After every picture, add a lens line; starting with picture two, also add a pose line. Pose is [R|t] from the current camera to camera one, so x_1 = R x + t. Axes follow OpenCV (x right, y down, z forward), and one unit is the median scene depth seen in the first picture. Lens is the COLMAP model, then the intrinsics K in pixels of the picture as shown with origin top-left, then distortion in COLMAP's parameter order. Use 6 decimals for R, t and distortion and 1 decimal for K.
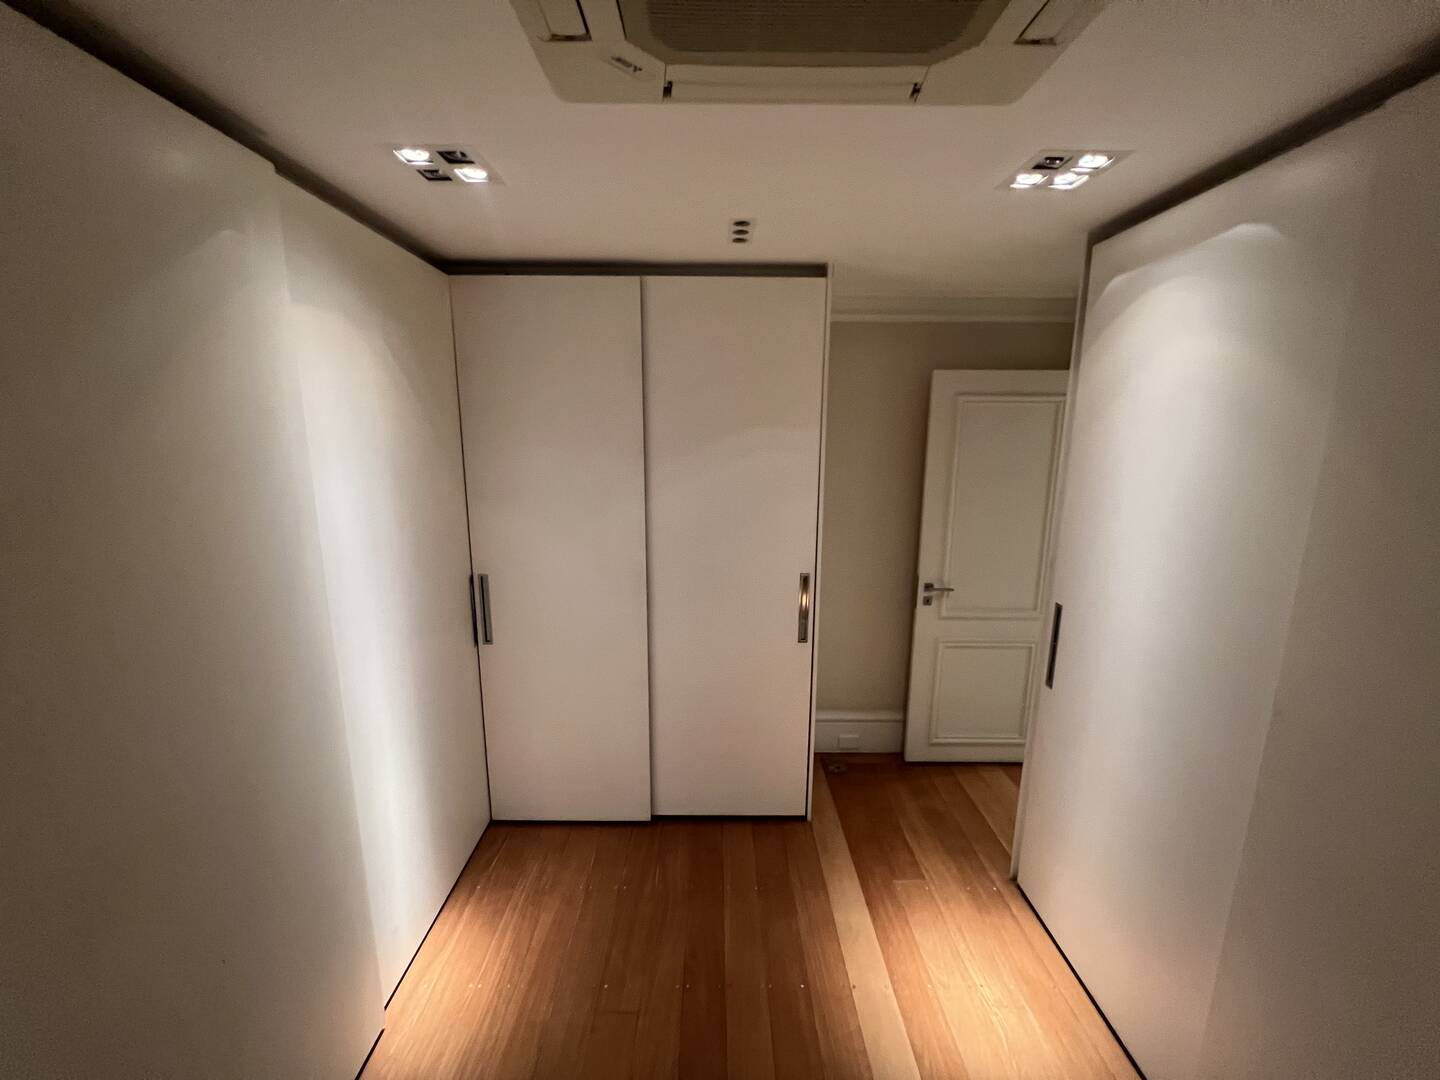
lens RADIAL K [[576.8, 0, 720.3], [0, 576.8, 539.5], [0, 0, 1]] dist [0.000021, -0.000188]
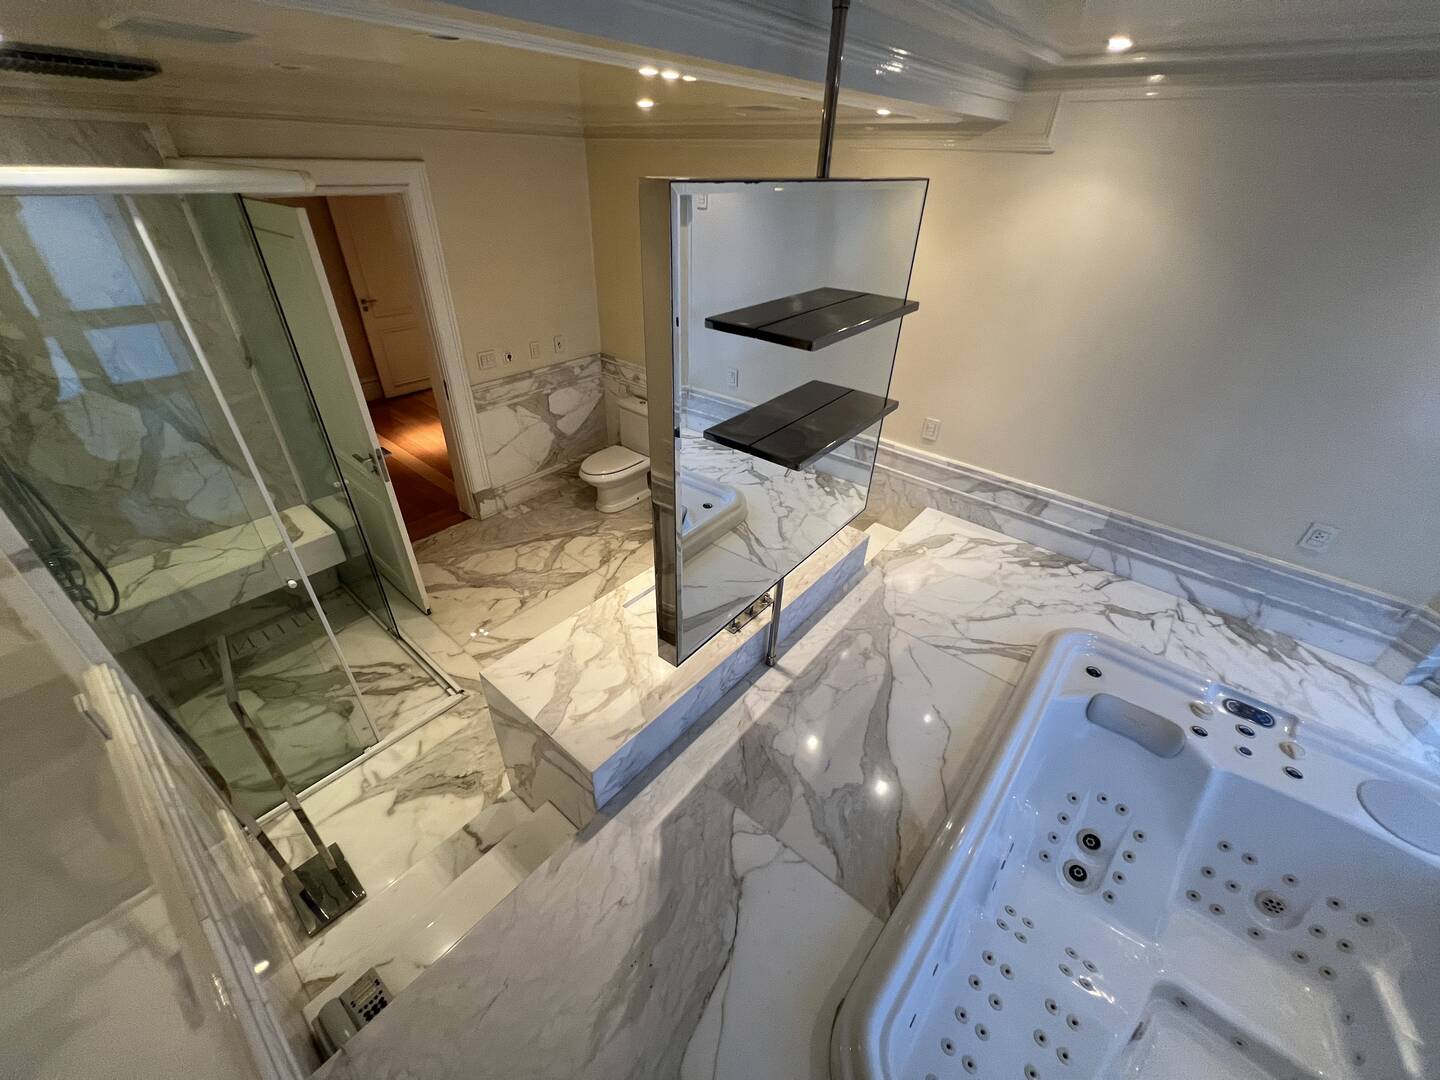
lens RADIAL K [[576.8, 0, 713.4], [0, 576.8, 532.8], [0, 0, 1]] dist [0.000021, -0.000188]
pose [[0.650991, -0.403813, 0.642765, -0.453613], [0.122994, 0.891685, 0.435627, 0.076676], [-0.749055, -0.204533, 0.630145, -1.319742]]
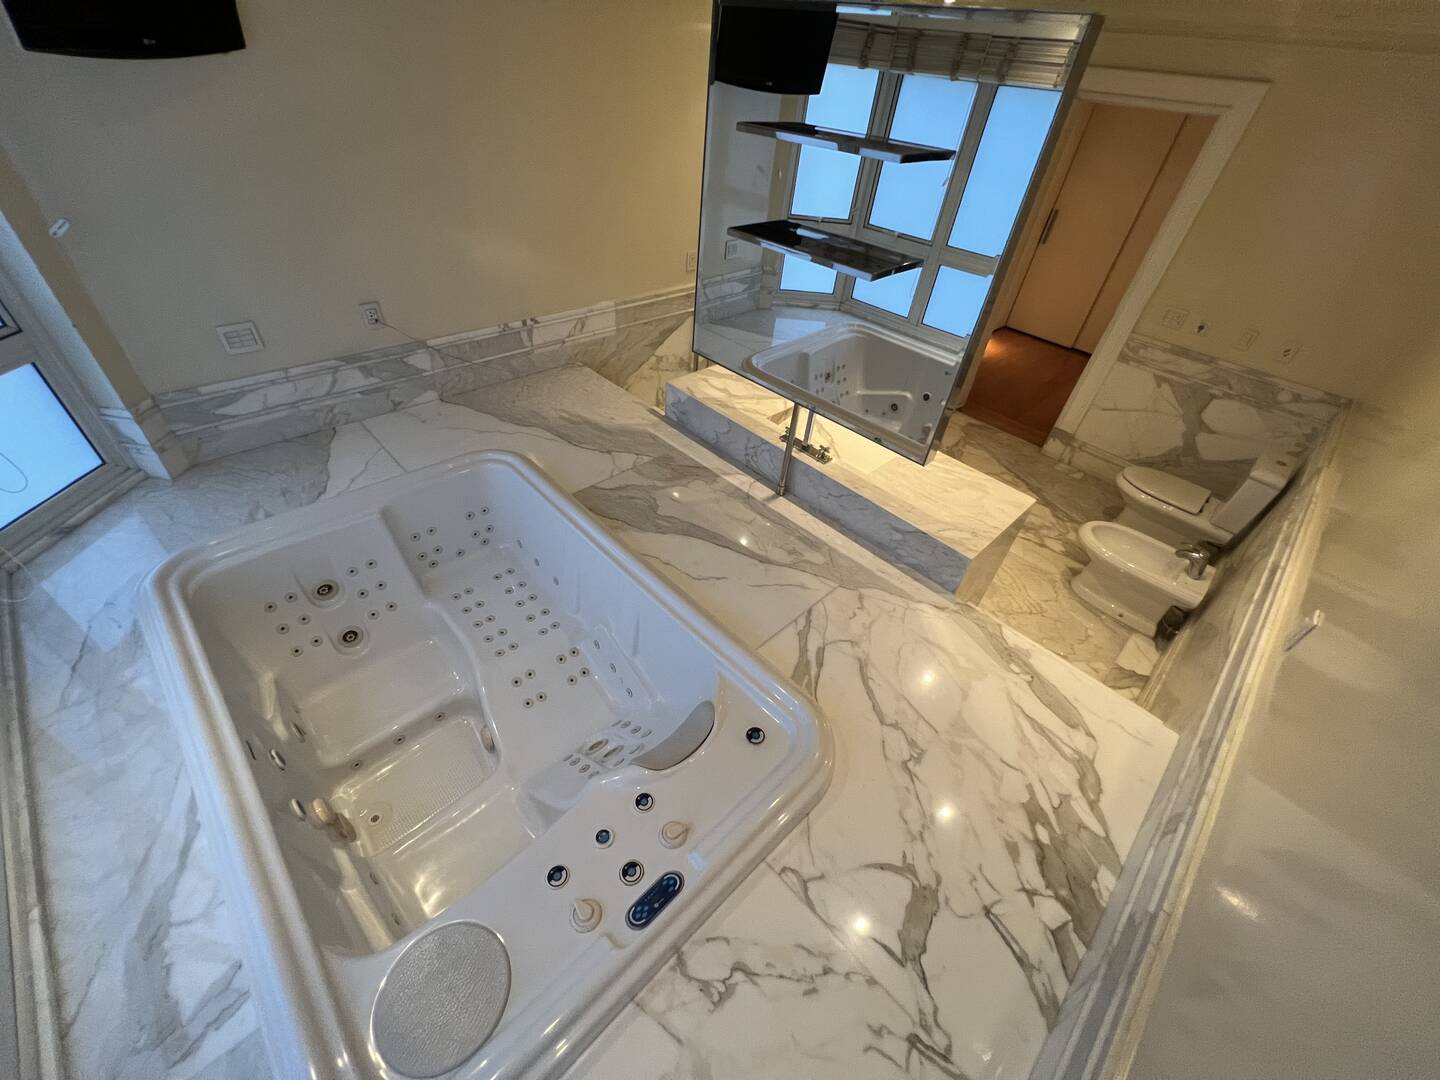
lens RADIAL K [[576.8, 0, 719.9], [0, 576.8, 533.1], [0, 0, 1]] dist [0.000021, -0.000188]
pose [[0.689801, 0.506023, -0.517799, 0.451955], [-0.218535, 0.827359, 0.517416, 0.196629], [0.690230, -0.243757, 0.681297, -1.604894]]
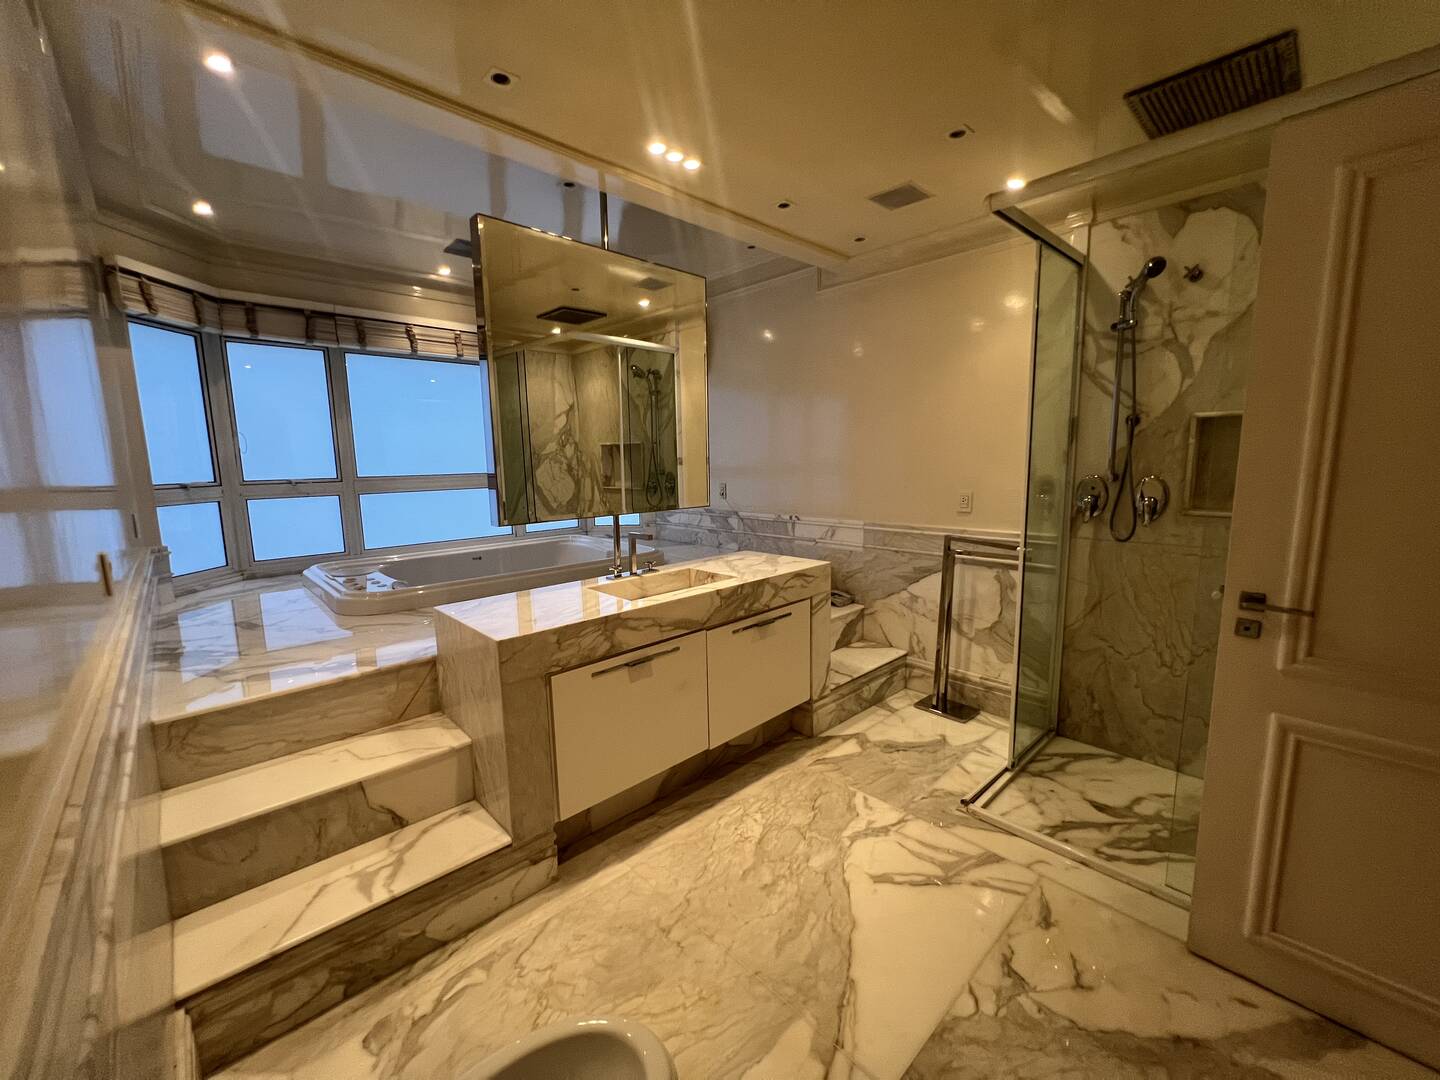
lens RADIAL K [[576.8, 0, 717.5], [0, 576.8, 541.1], [0, 0, 1]] dist [0.000021, -0.000188]
pose [[-0.730471, 0.103189, -0.675103, 0.537328], [-0.117350, 0.954852, 0.272922, 0.198816], [0.672786, 0.278585, -0.685383, -0.195013]]
